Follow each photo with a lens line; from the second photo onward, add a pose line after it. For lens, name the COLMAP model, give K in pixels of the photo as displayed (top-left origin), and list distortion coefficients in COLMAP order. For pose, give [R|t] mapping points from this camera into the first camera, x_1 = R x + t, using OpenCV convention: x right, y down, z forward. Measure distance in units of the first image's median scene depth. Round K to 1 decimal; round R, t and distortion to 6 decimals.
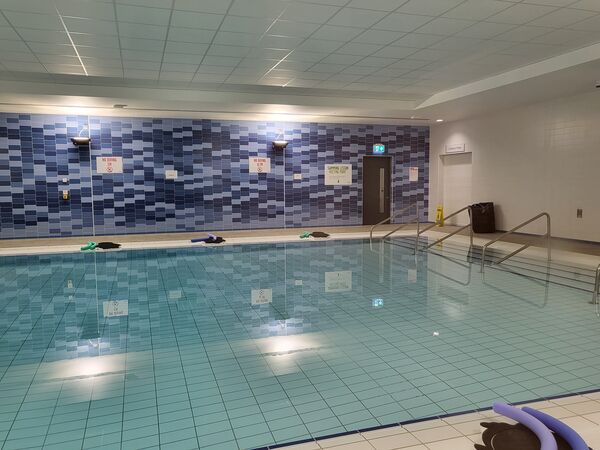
lens RADIAL K [[464.1, 0, 311.7], [0, 464.1, 226.1], [0, 0, 1]] dist [0.001860, 0.048482]
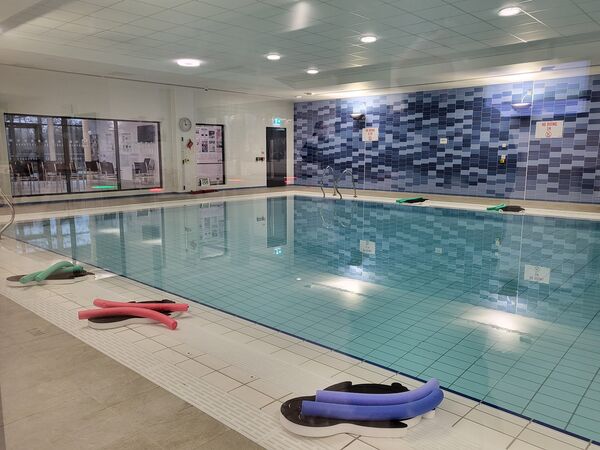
lens RADIAL K [[464.1, 0, 311.7], [0, 464.1, 226.1], [0, 0, 1]] dist [0.001860, 0.048482]
pose [[0.537984, 0.145598, -0.830286, 0.381764], [-0.083312, 0.989332, 0.119506, -0.014562], [0.838828, 0.004880, 0.544375, 0.116000]]
